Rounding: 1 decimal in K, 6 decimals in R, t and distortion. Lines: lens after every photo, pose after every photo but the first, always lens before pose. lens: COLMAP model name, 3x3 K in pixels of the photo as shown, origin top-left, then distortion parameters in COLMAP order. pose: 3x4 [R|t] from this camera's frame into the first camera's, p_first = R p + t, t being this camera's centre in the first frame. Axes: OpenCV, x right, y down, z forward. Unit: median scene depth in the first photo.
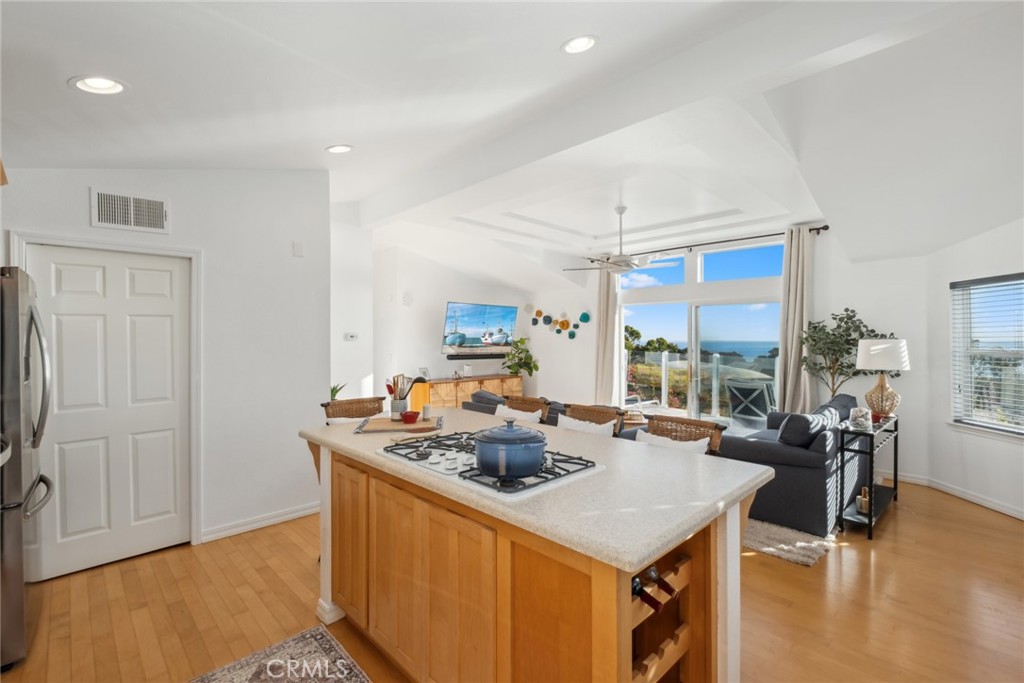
lens RADIAL K [[447.4, 0, 508.9], [0, 447.4, 341.8], [0, 0, 1]] dist [0.005260, -0.002196]
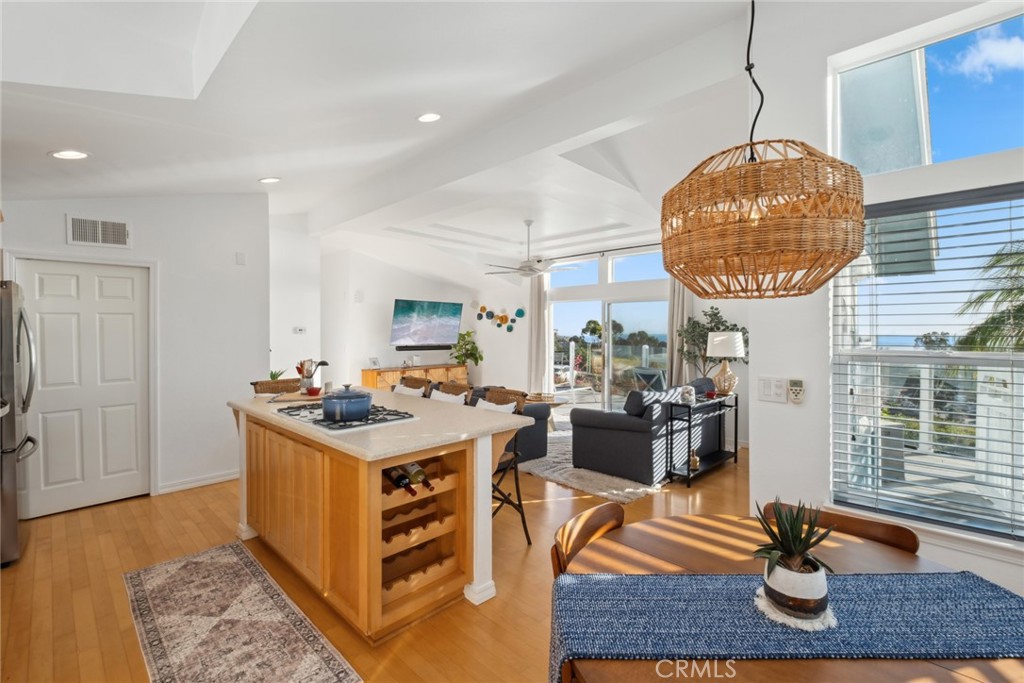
lens RADIAL K [[447.4, 0, 511.0], [0, 447.4, 337.1], [0, 0, 1]] dist [0.005260, -0.002196]
pose [[0.999766, -0.000853, 0.021632, 0.286710], [0.000756, 0.999990, 0.004512, 0.002811], [-0.021635, -0.004495, 0.999756, -0.287889]]
